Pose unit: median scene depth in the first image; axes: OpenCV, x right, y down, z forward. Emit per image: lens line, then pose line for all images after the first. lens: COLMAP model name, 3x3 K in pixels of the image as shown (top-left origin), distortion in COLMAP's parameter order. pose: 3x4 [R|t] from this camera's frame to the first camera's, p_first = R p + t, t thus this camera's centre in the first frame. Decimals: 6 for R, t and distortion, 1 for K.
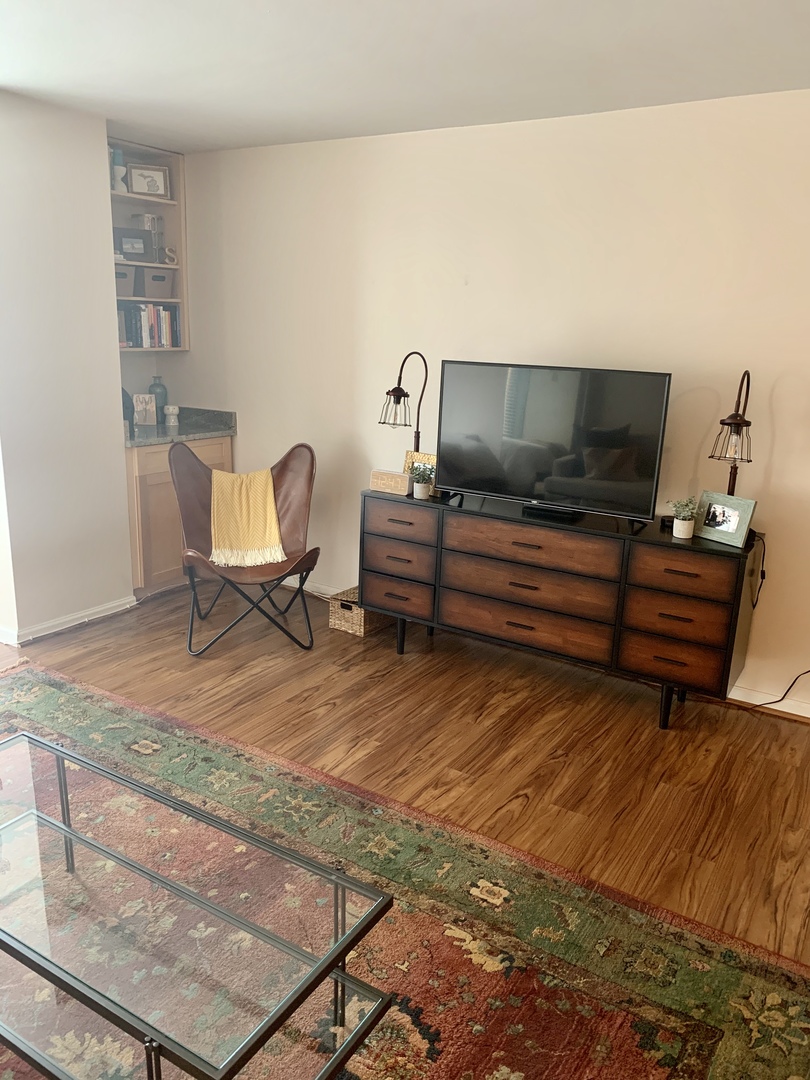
lens RADIAL K [[838.5, 0, 412.7], [0, 838.5, 538.2], [0, 0, 1]] dist [0.044291, -0.032017]
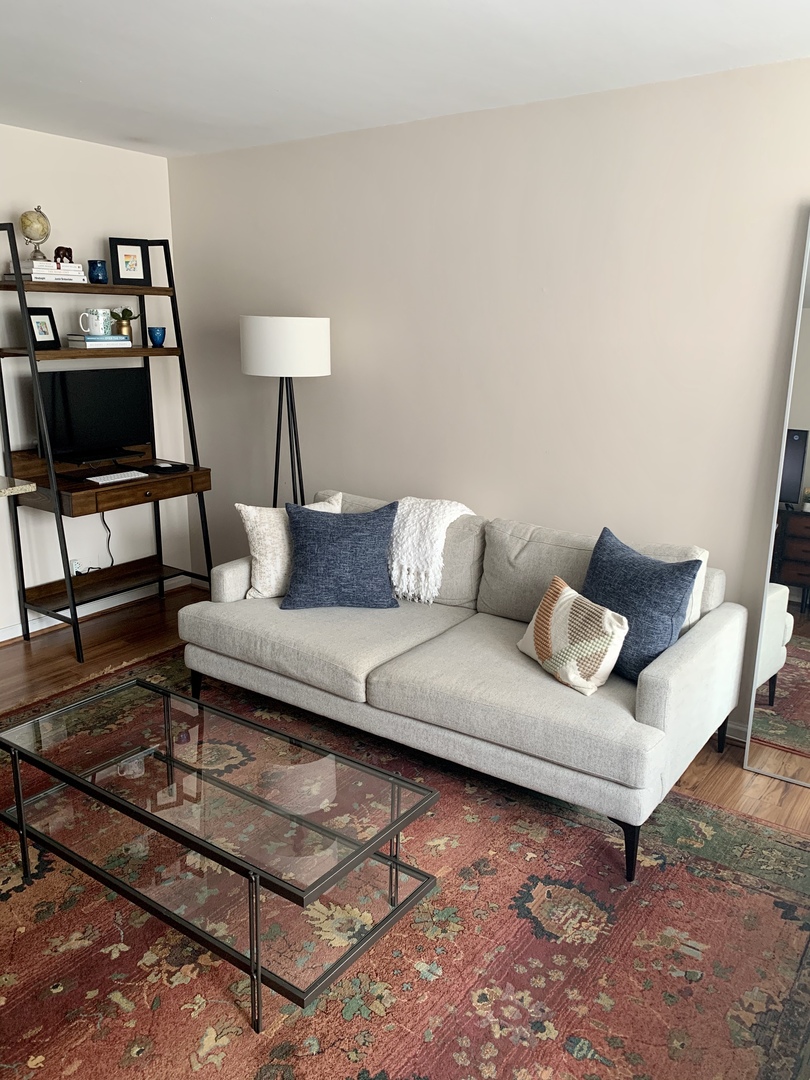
lens RADIAL K [[838.5, 0, 404.0], [0, 838.5, 541.1], [0, 0, 1]] dist [0.044291, -0.032017]
pose [[-0.995937, -0.055663, 0.070783, -0.394147], [-0.014384, 0.874309, 0.485157, -0.271673], [-0.088892, 0.482168, -0.871558, 1.007699]]
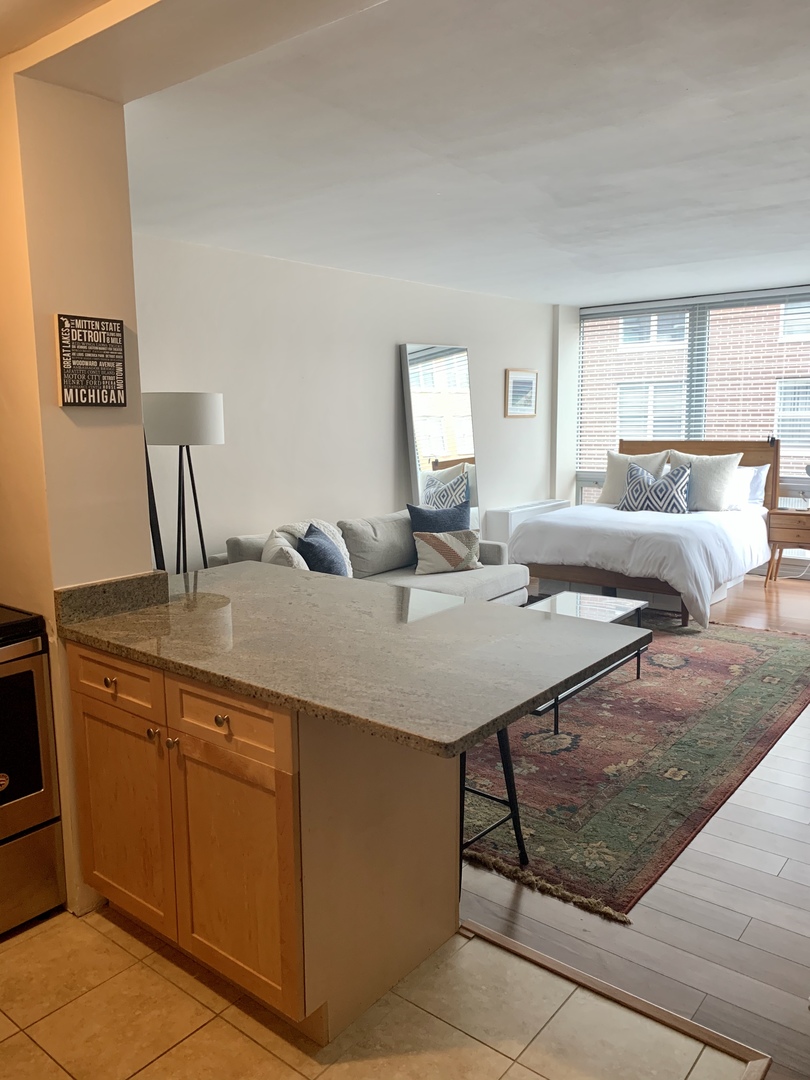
lens RADIAL K [[838.5, 0, 403.8], [0, 838.5, 547.3], [0, 0, 1]] dist [0.044291, -0.032017]
pose [[-0.118594, 0.138211, -0.983277, 1.048428], [-0.239592, 0.957021, 0.163419, -0.056371], [0.963603, 0.254966, -0.080383, 0.386068]]
